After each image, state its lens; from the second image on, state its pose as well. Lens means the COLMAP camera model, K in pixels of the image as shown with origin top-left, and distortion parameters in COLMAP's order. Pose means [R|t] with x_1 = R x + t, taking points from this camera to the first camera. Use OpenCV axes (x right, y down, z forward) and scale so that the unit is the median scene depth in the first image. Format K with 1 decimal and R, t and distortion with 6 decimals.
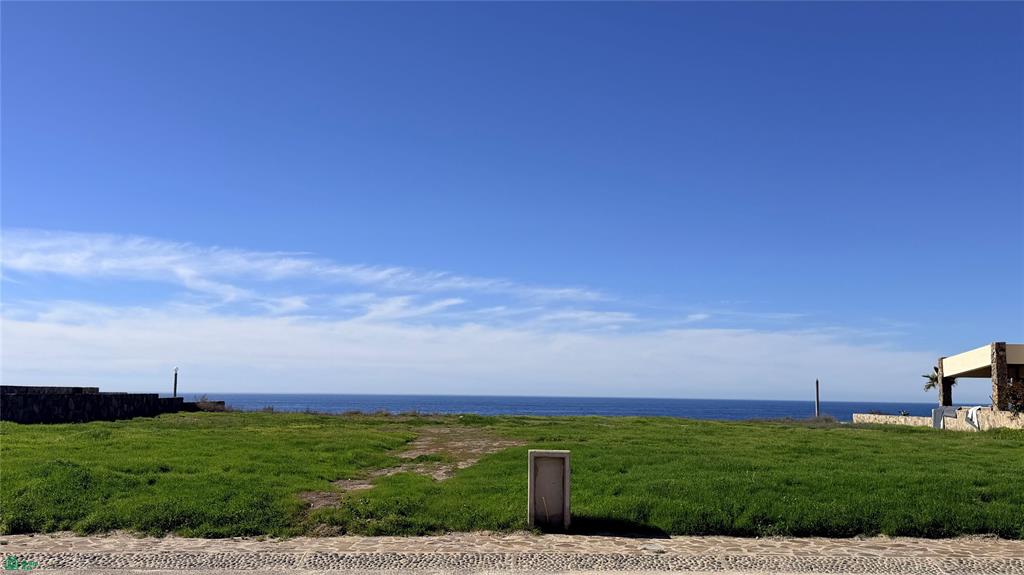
lens RADIAL K [[1001.2, 0, 505.3], [0, 1001.2, 288.3], [0, 0, 1]] dist [0.190449, -0.415058]
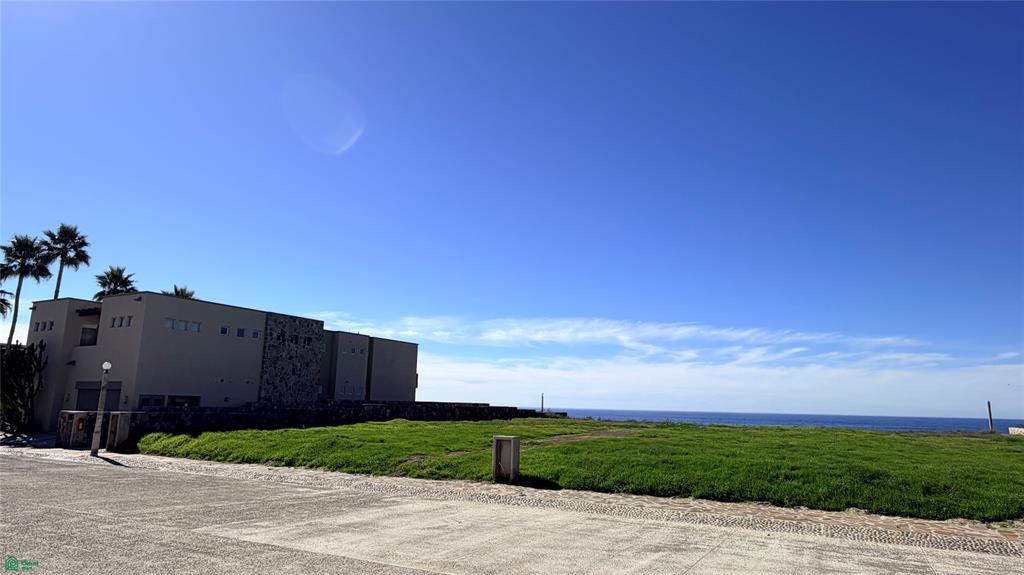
lens RADIAL K [[614.4, 0, 512.0], [0, 614.4, 287.5], [0, 0, 1]] dist [-0.001689, 0.000273]
pose [[0.883691, -0.081718, -0.460882, 0.556051], [0.037773, 0.993881, -0.103797, 0.013357], [0.466544, 0.074316, 0.881370, 0.037519]]
